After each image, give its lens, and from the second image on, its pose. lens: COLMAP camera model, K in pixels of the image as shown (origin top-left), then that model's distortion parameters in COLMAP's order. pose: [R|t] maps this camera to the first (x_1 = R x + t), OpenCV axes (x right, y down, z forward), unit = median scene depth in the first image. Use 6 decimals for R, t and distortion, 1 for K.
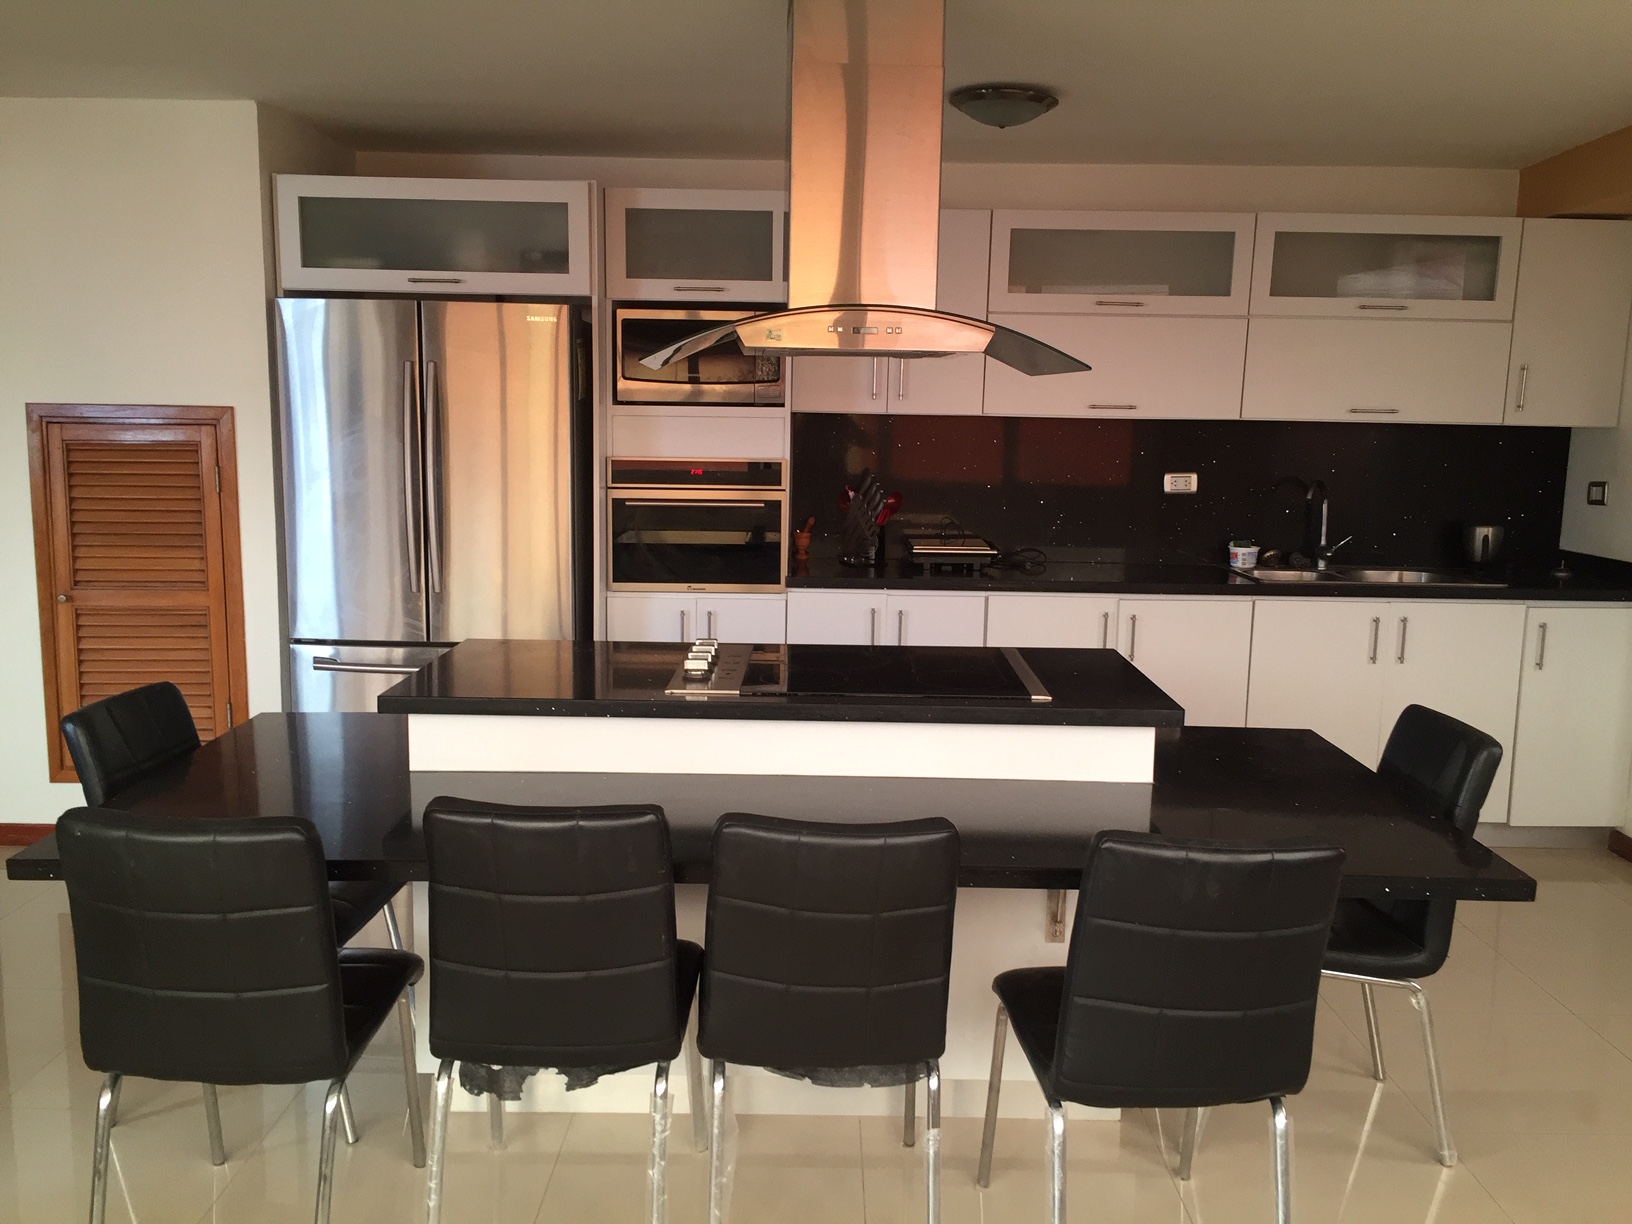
lens RADIAL K [[1398.4, 0, 817.9], [0, 1398.4, 617.1], [0, 0, 1]] dist [0.076558, -0.056490]
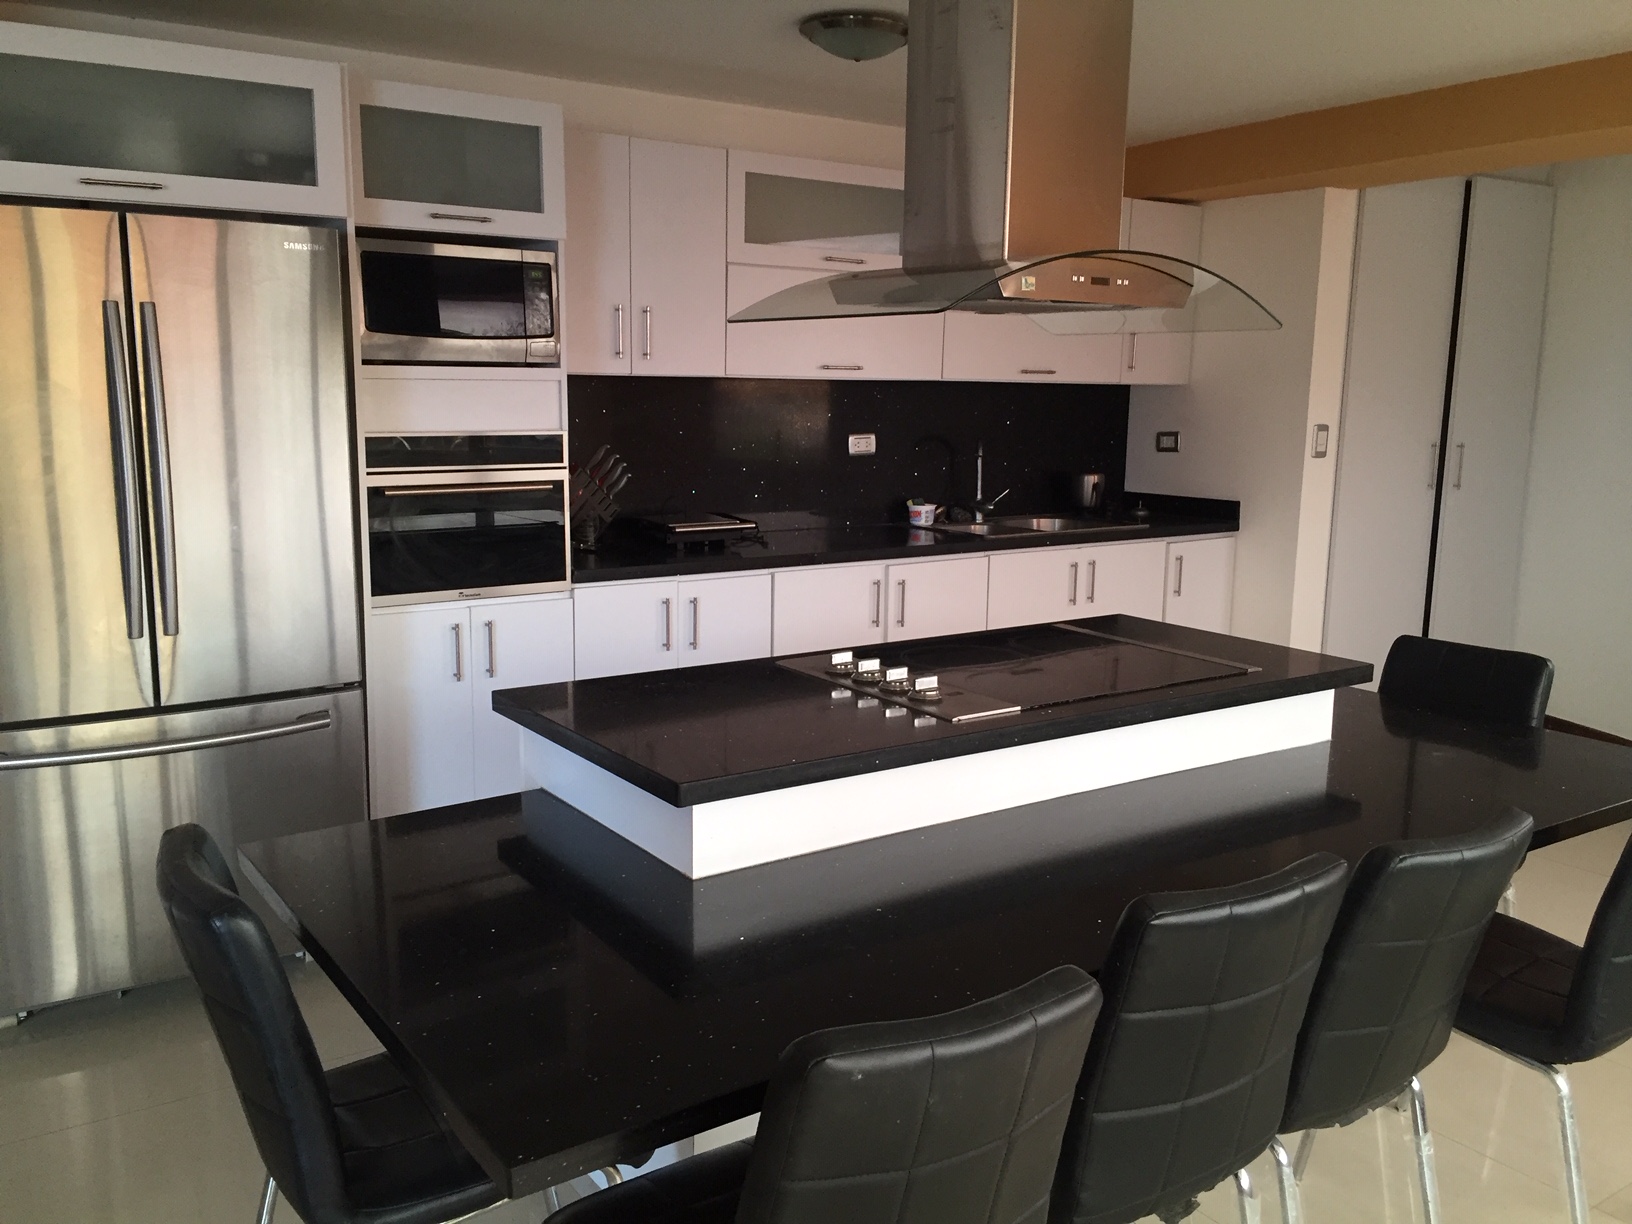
lens RADIAL K [[1398.4, 0, 813.7], [0, 1398.4, 617.7], [0, 0, 1]] dist [0.076558, -0.056490]
pose [[0.821903, -0.102979, 0.560241, -0.372817], [0.086001, 0.994682, 0.056667, -0.035498], [-0.563098, 0.001607, 0.826389, 0.219291]]
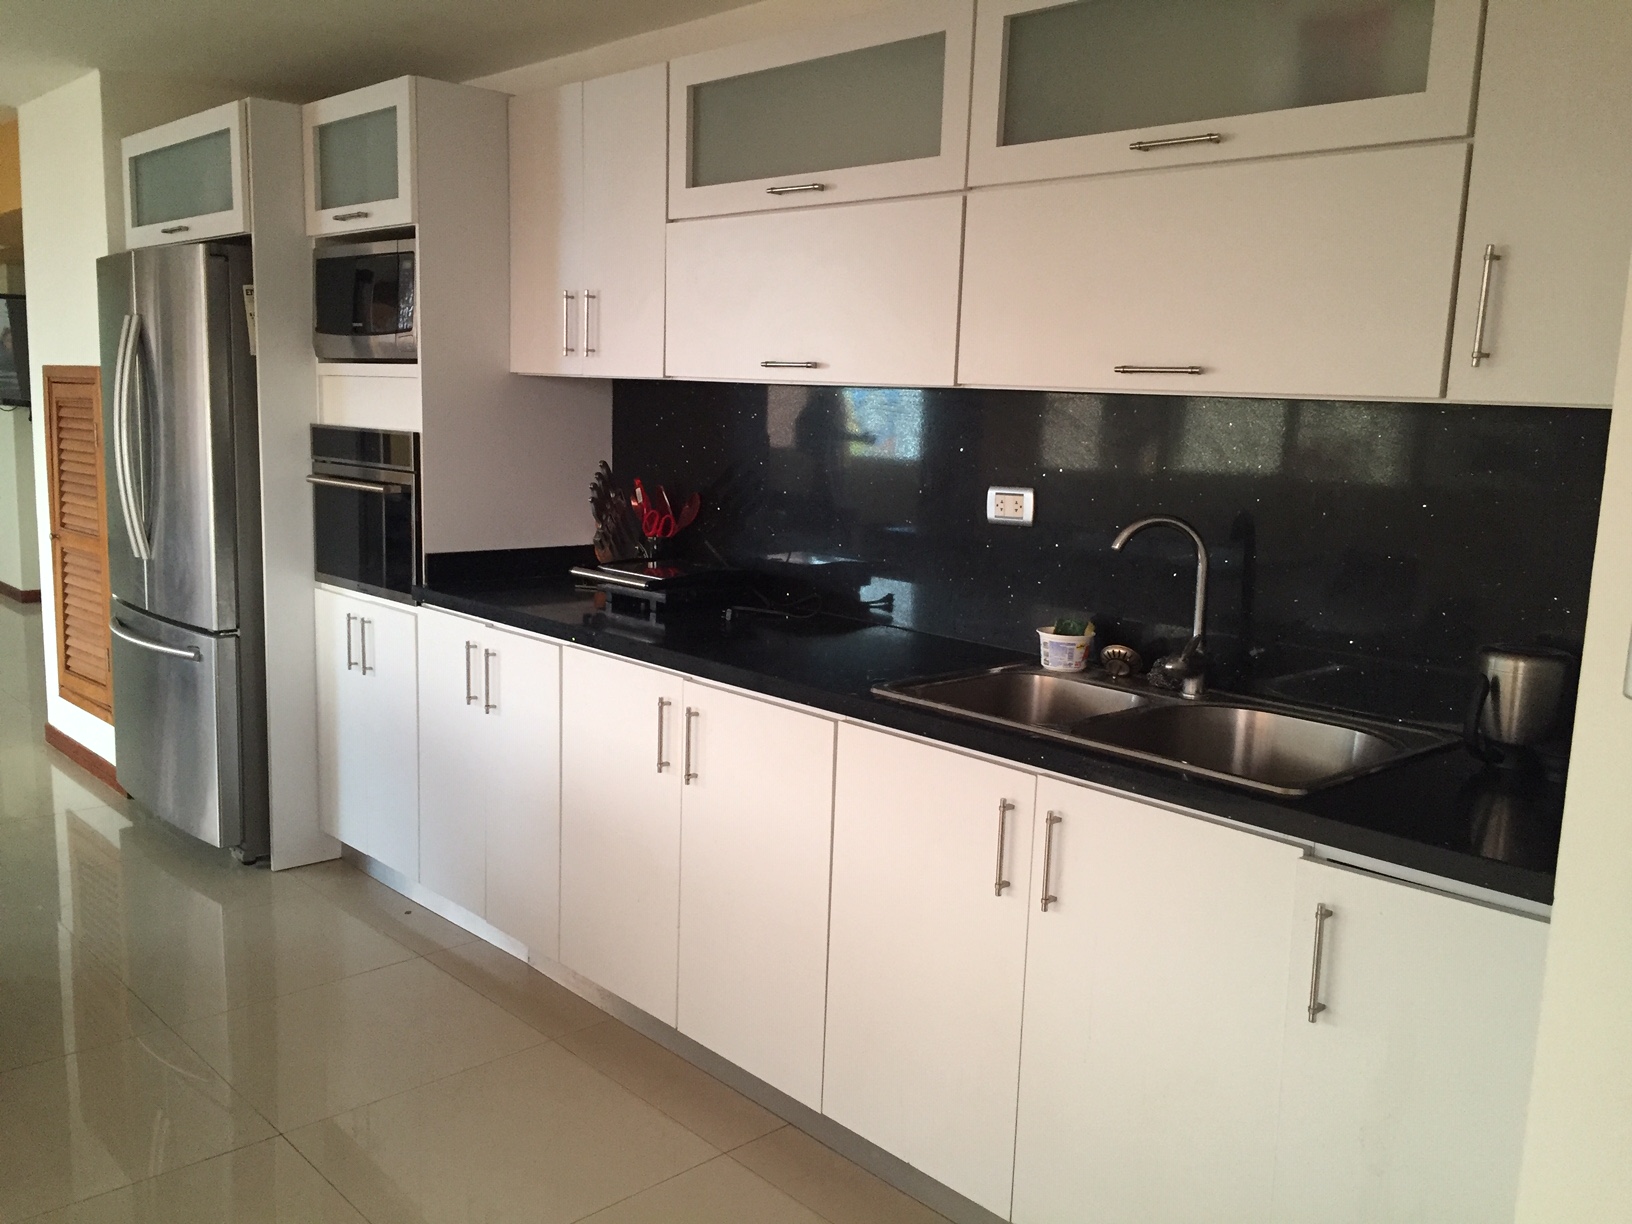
lens RADIAL K [[1398.4, 0, 816.9], [0, 1398.4, 614.0], [0, 0, 1]] dist [0.076558, -0.056490]
pose [[0.685254, 0.117106, -0.718828, 0.673240], [-0.127893, 0.991000, 0.039526, -0.071117], [0.716987, 0.064847, 0.694064, 0.615096]]
